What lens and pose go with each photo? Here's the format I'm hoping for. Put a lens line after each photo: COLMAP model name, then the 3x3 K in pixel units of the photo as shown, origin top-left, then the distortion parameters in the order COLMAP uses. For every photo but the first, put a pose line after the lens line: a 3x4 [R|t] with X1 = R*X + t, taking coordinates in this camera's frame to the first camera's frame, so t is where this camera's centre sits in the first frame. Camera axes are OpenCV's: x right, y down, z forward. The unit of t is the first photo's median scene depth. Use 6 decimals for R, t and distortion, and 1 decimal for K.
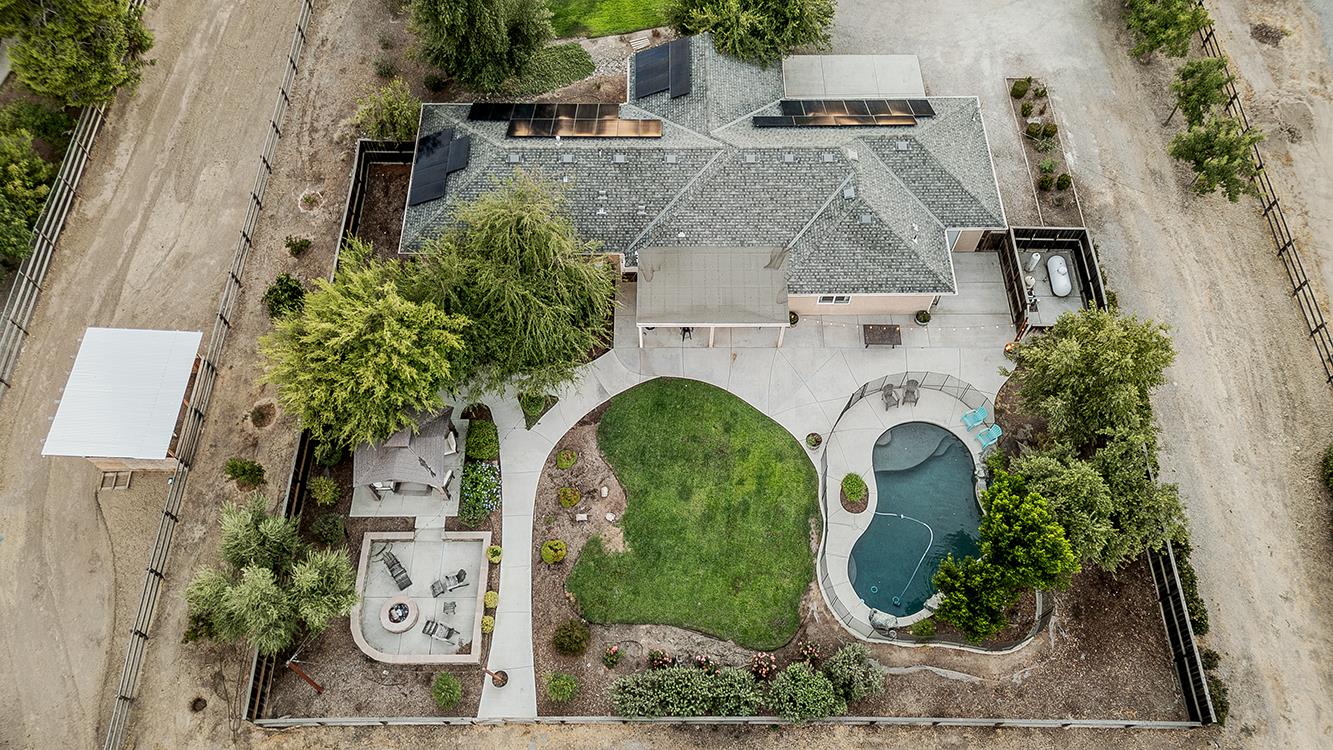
lens RADIAL K [[929.9, 0, 662.8], [0, 929.9, 375.4], [0, 0, 1]] dist [0.073001, -0.040312]
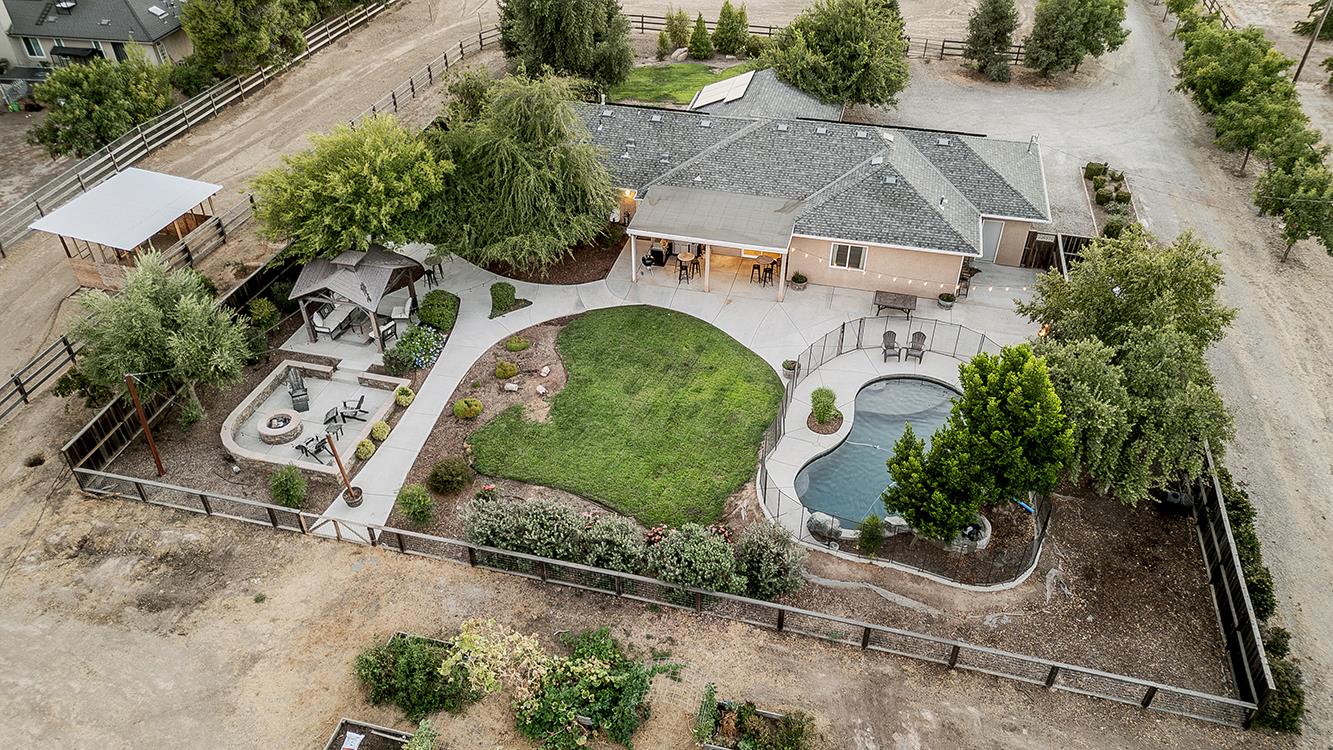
lens RADIAL K [[929.9, 0, 662.8], [0, 929.9, 375.4], [0, 0, 1]] dist [0.073001, -0.040312]
pose [[0.968530, 0.152691, -0.196559, 0.220255], [-0.218925, 0.898325, -0.380900, 0.439162], [0.118414, 0.411944, 0.903482, 0.207981]]
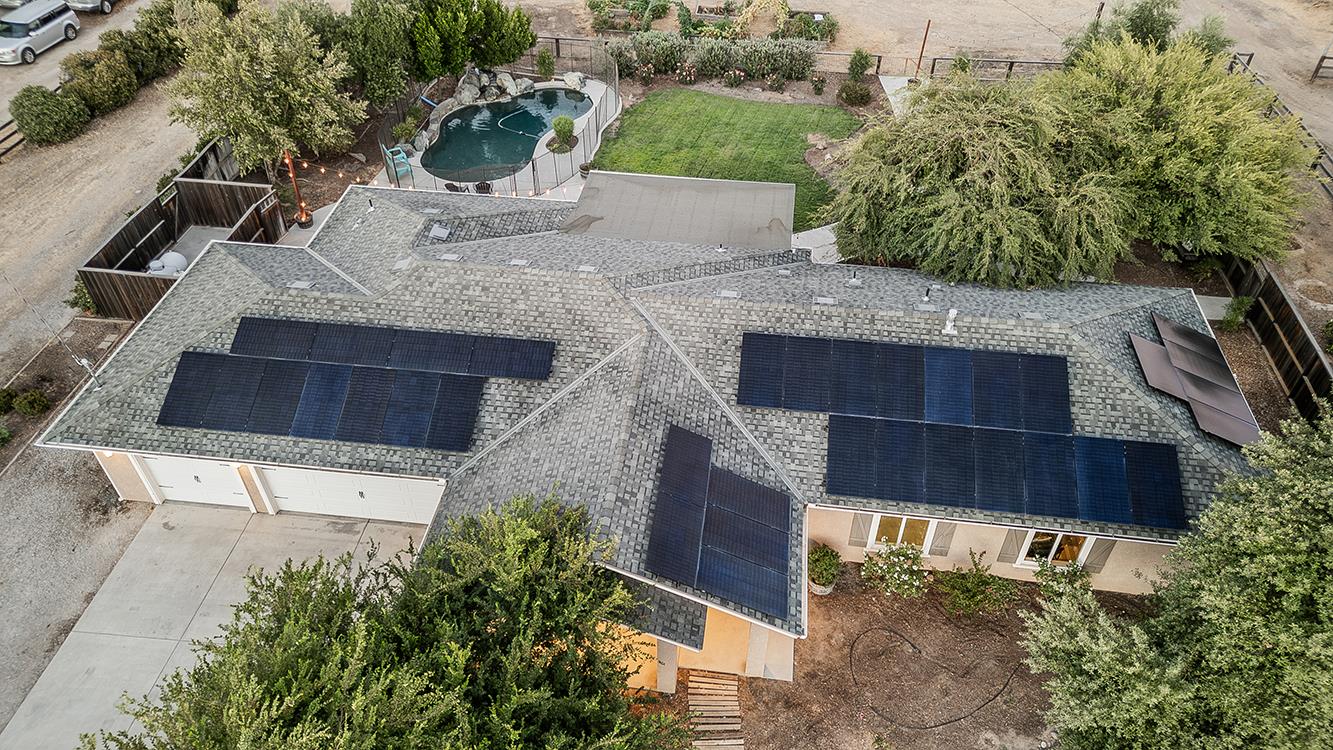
lens RADIAL K [[929.9, 0, 662.8], [0, 929.9, 375.4], [0, 0, 1]] dist [0.073001, -0.040312]
pose [[-0.991339, -0.086065, 0.099200, -0.010372], [0.116068, -0.220725, 0.968405, -0.822524], [-0.061450, 0.971531, 0.228803, 0.996343]]
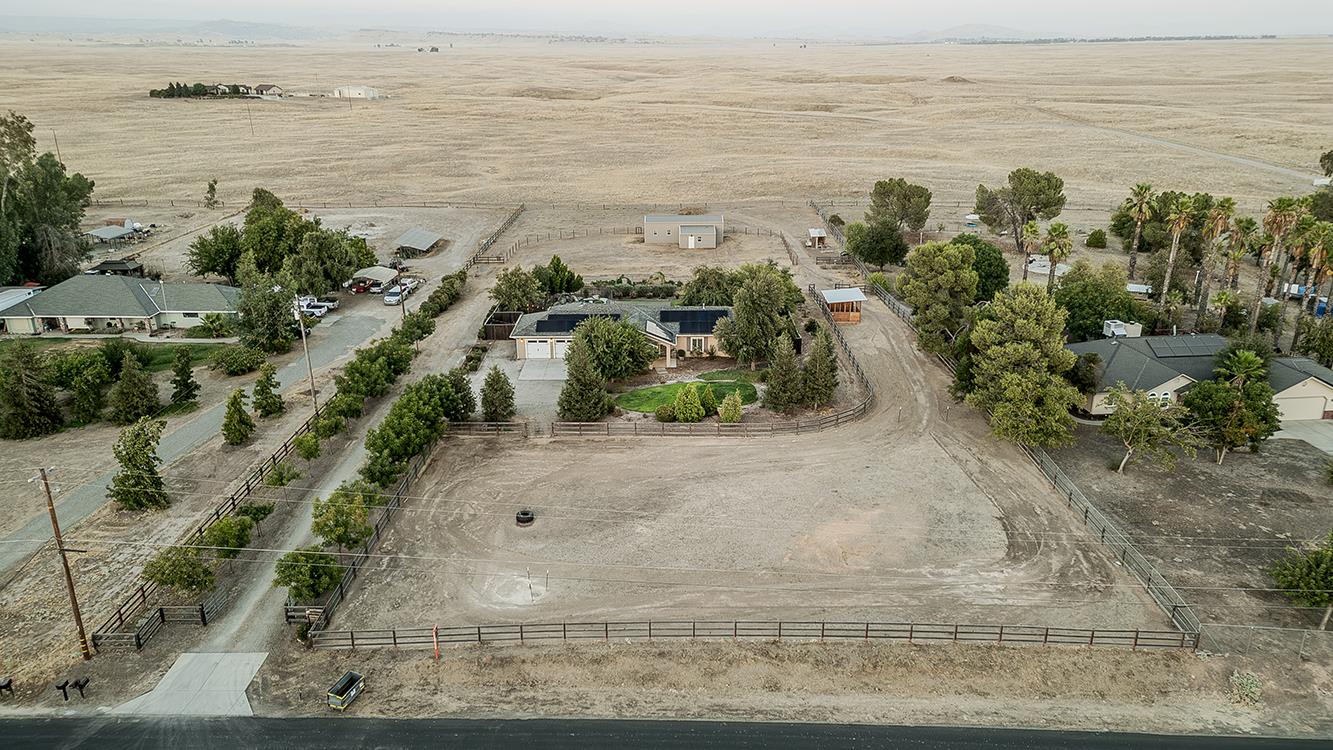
lens RADIAL K [[939.5, 0, 680.2], [0, 939.5, 370.1], [0, 0, 1]] dist [0.067369, -0.002281]
pose [[-0.999826, 0.018293, -0.003763, -0.043675], [-0.000099, 0.196262, 0.980551, -2.757055], [0.018676, 0.980381, -0.196226, 1.749582]]
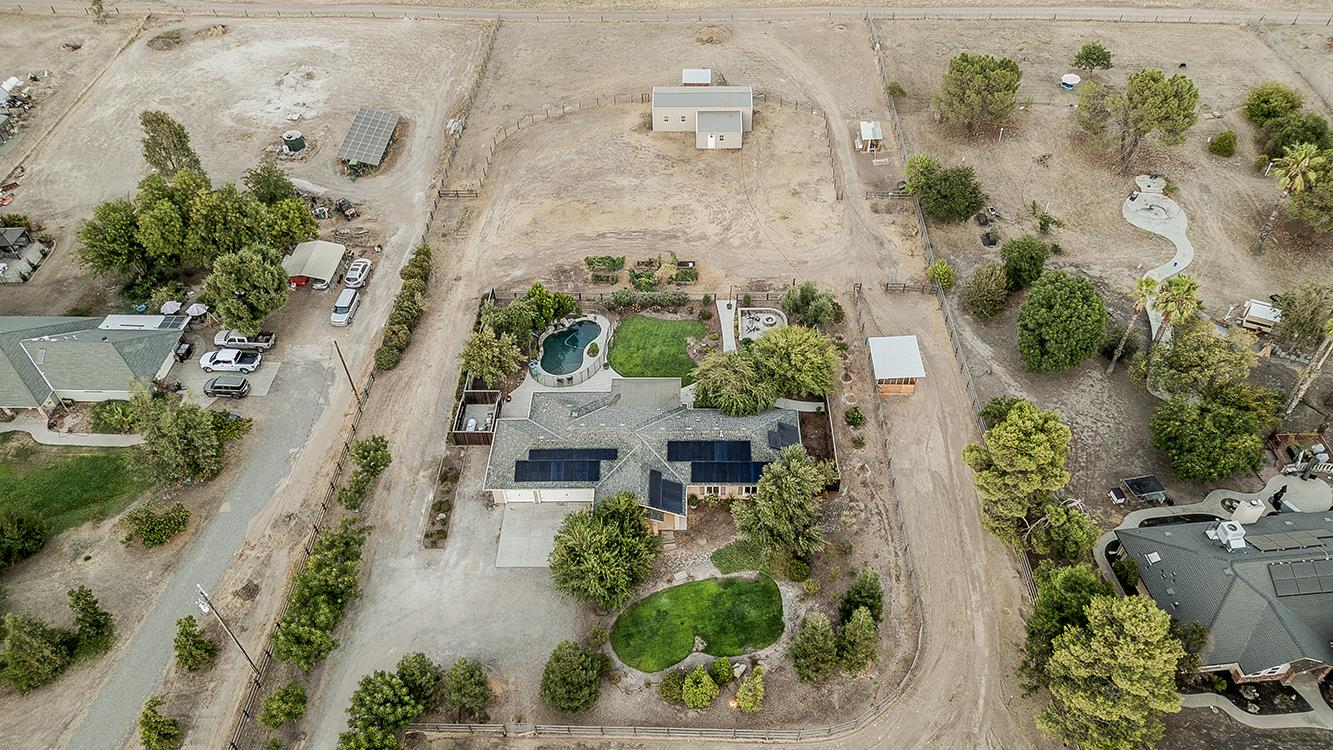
lens RADIAL K [[939.5, 0, 680.2], [0, 939.5, 370.1], [0, 0, 1]] dist [0.067369, -0.002281]
pose [[-0.999849, 0.002412, 0.017198, -0.065053], [0.015990, -0.258551, 0.965865, -2.236555], [0.006776, 0.965995, 0.258473, 0.408916]]
